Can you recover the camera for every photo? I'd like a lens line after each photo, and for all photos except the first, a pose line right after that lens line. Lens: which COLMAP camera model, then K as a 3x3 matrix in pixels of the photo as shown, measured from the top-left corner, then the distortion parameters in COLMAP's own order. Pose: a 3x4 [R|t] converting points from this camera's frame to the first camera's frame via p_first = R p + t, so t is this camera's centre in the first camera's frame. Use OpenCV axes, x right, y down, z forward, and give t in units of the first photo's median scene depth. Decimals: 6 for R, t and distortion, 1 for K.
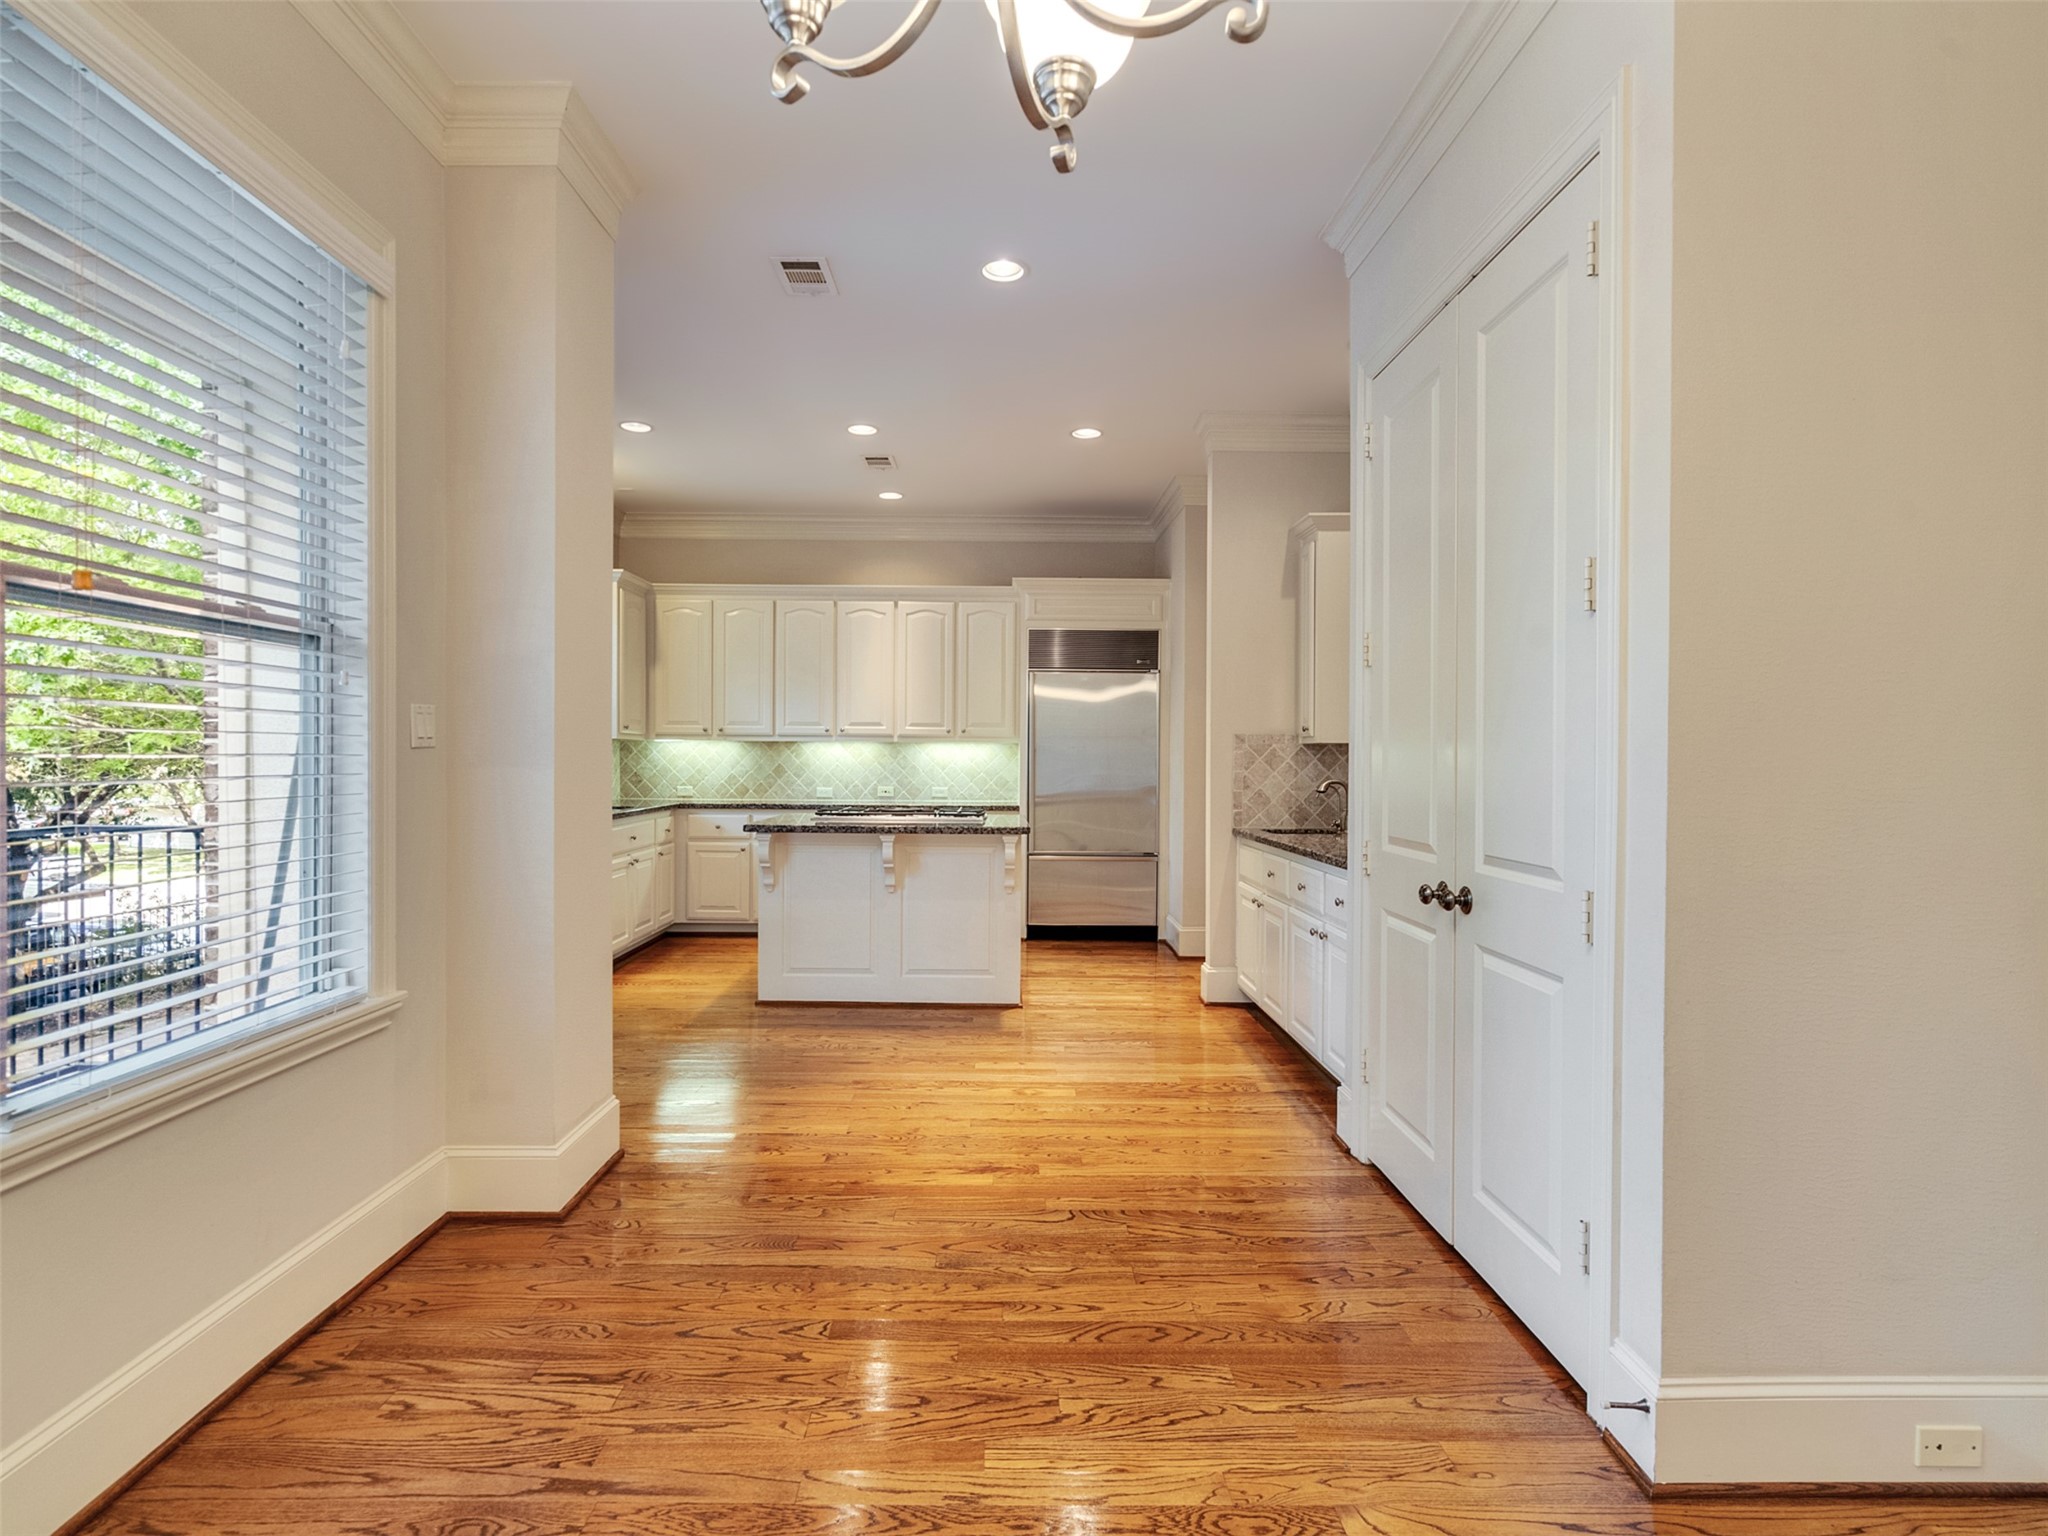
lens RADIAL K [[1050.5, 0, 1010.6], [0, 1050.5, 767.0], [0, 0, 1]] dist [-0.006894, 0.005665]
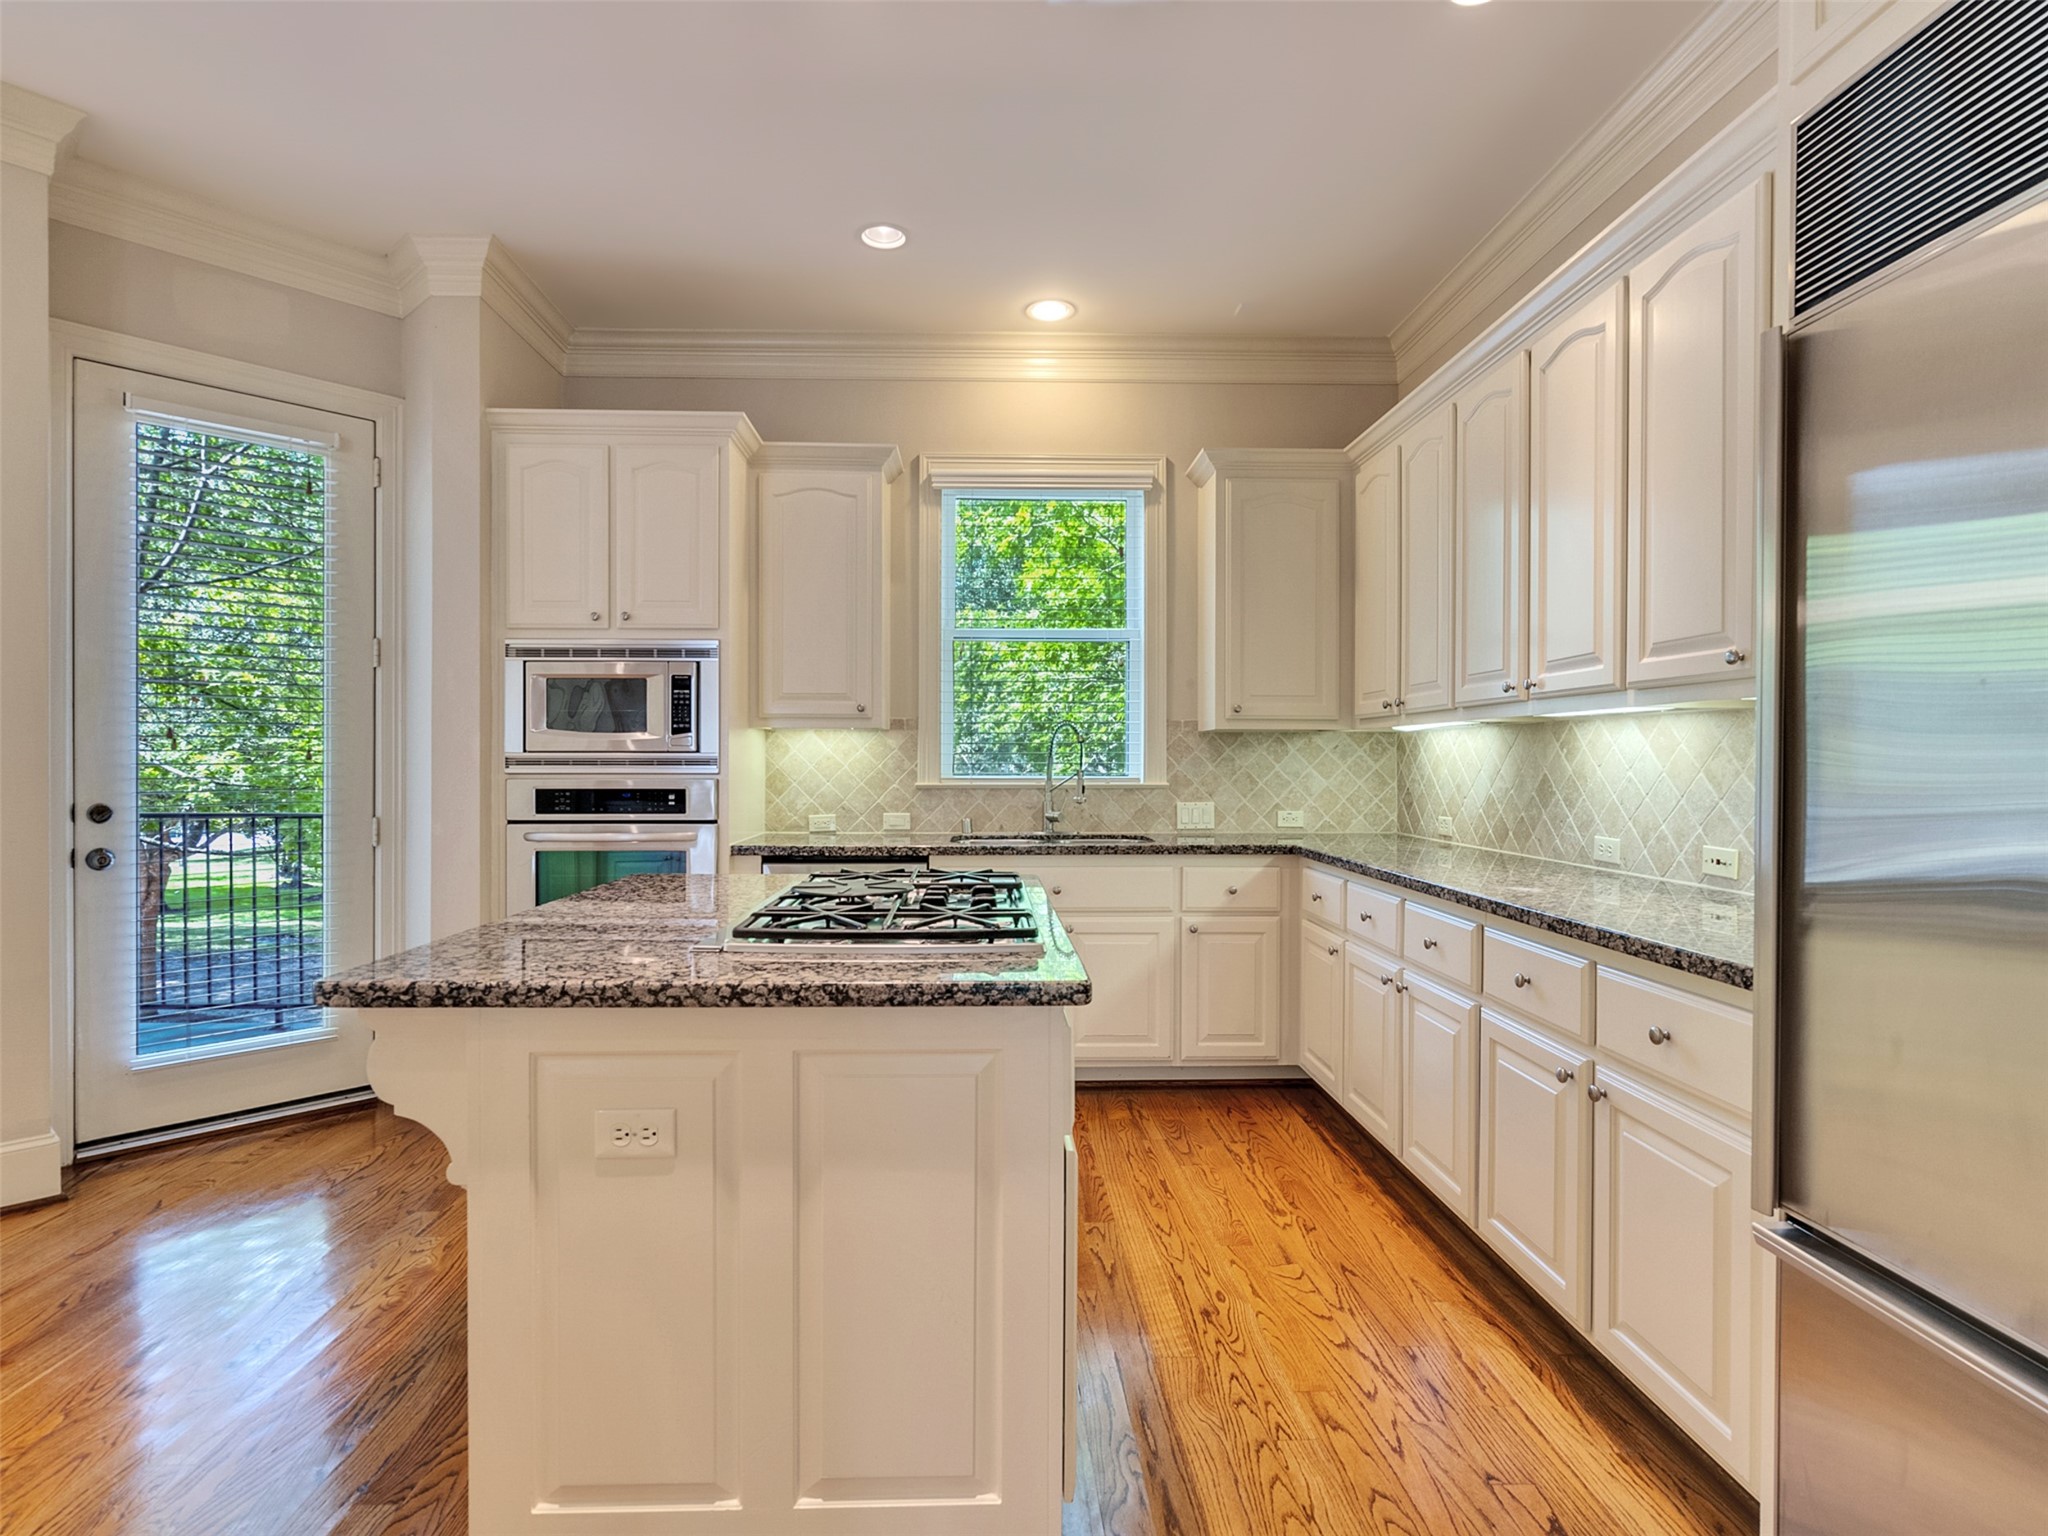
lens RADIAL K [[1050.5, 0, 1010.6], [0, 1050.5, 767.0], [0, 0, 1]] dist [-0.006894, 0.005665]
pose [[0.018884, -0.001481, -0.999821, 0.296271], [-0.012484, 0.999921, -0.001717, -0.003632], [0.999744, 0.012514, 0.018864, 1.132392]]
